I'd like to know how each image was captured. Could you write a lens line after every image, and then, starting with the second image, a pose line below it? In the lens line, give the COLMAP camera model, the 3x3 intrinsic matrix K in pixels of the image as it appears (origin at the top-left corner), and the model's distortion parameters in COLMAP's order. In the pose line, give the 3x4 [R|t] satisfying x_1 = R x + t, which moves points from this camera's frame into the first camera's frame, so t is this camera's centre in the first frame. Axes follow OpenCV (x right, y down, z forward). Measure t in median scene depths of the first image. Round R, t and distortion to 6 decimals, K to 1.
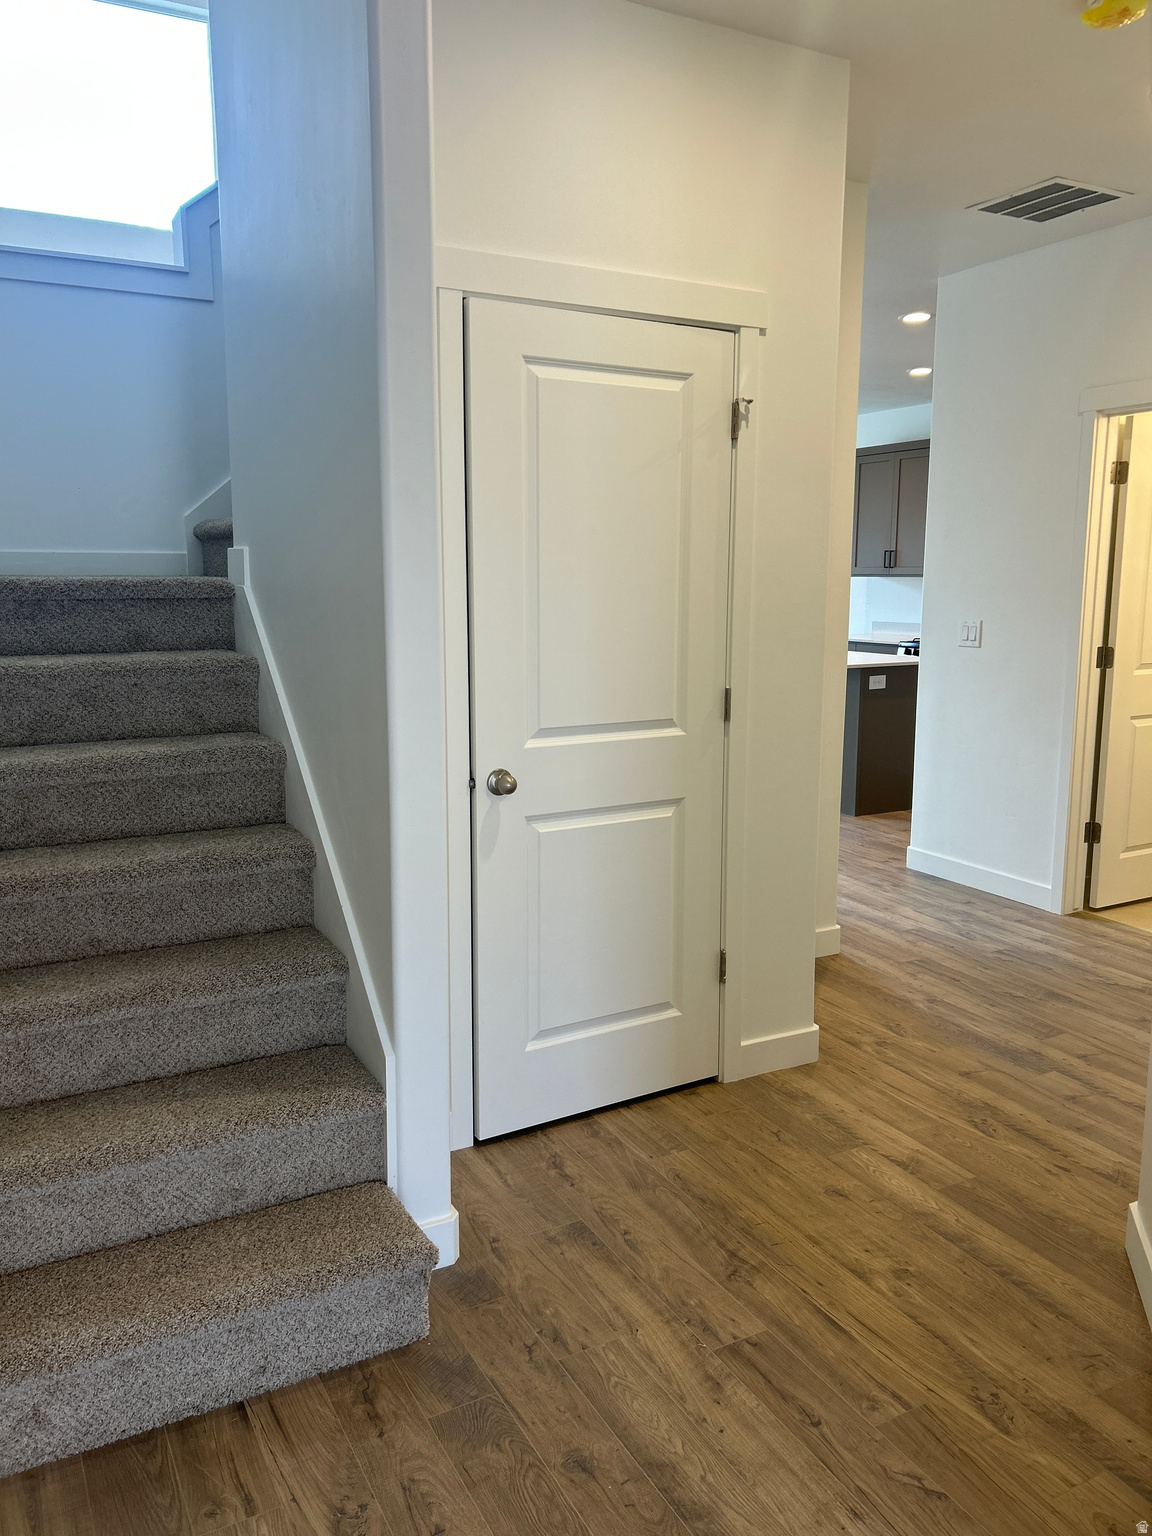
lens RADIAL K [[1157.1, 0, 584.4], [0, 1157.1, 767.8], [0, 0, 1]] dist [0.048793, -0.057636]
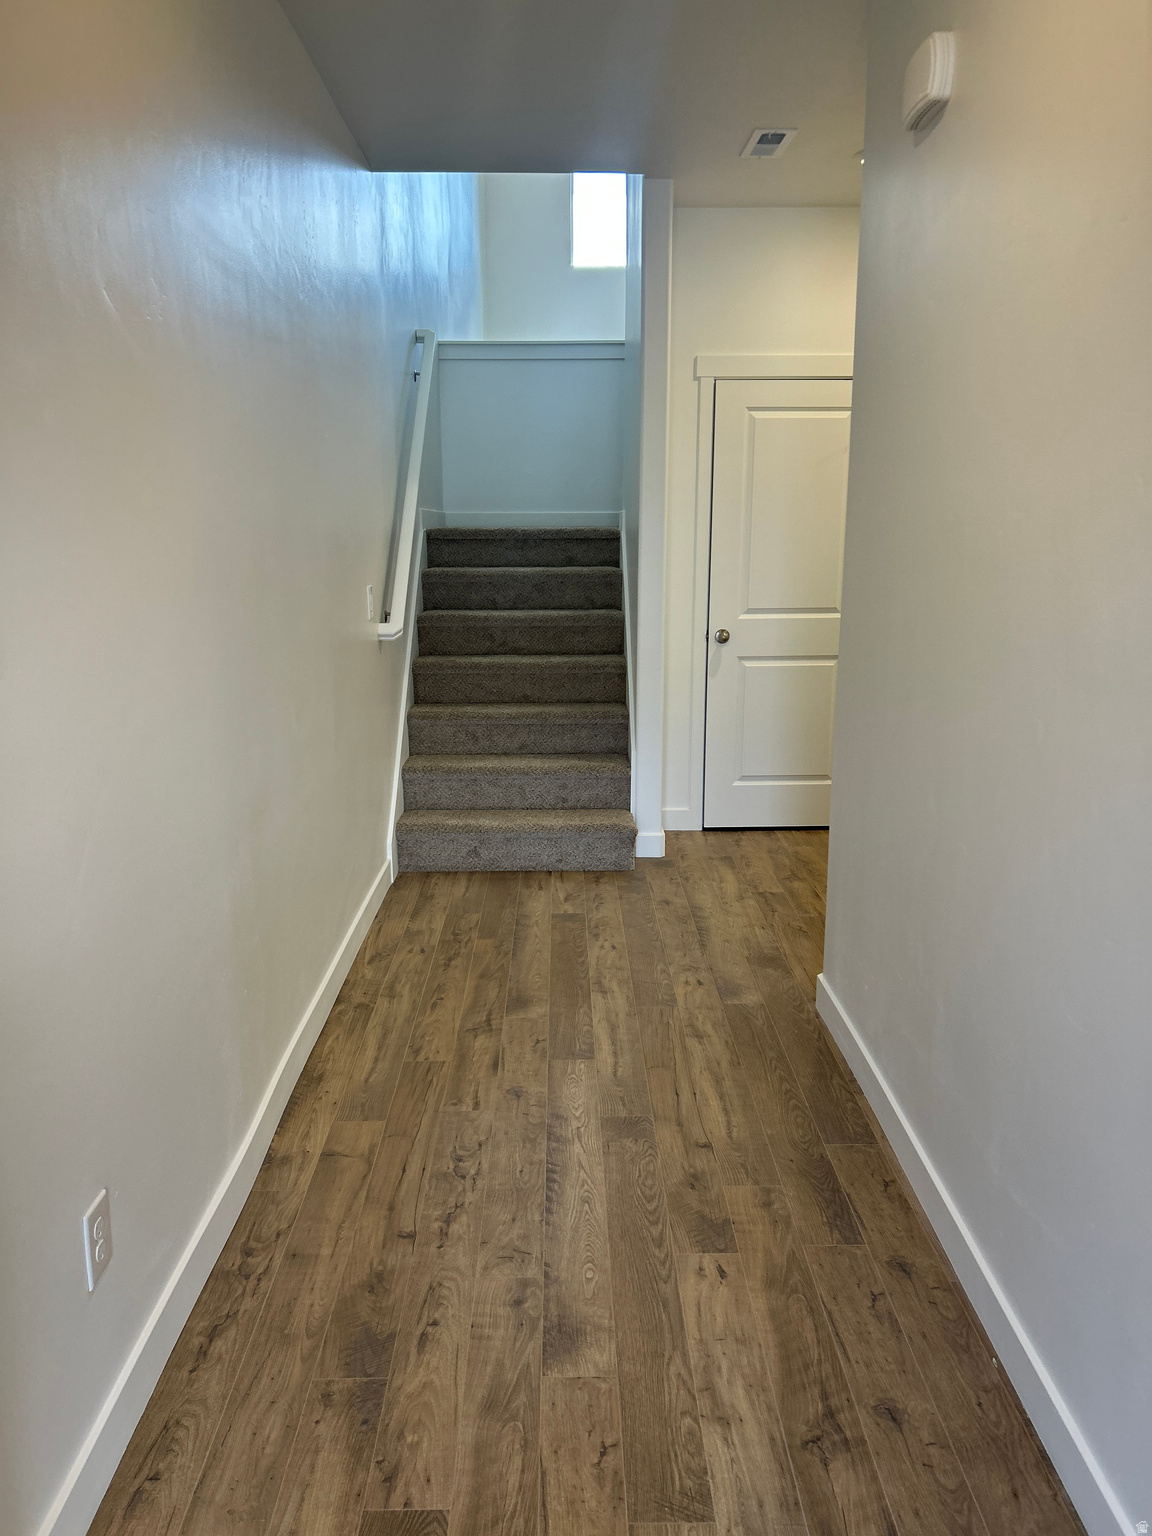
lens RADIAL K [[1157.1, 0, 584.4], [0, 1157.1, 767.8], [0, 0, 1]] dist [0.048793, -0.057636]
pose [[0.889092, 0.091779, -0.448432, 0.627788], [-0.069445, 0.995398, 0.066038, 0.122870], [0.452429, -0.027573, 0.891374, -0.842473]]
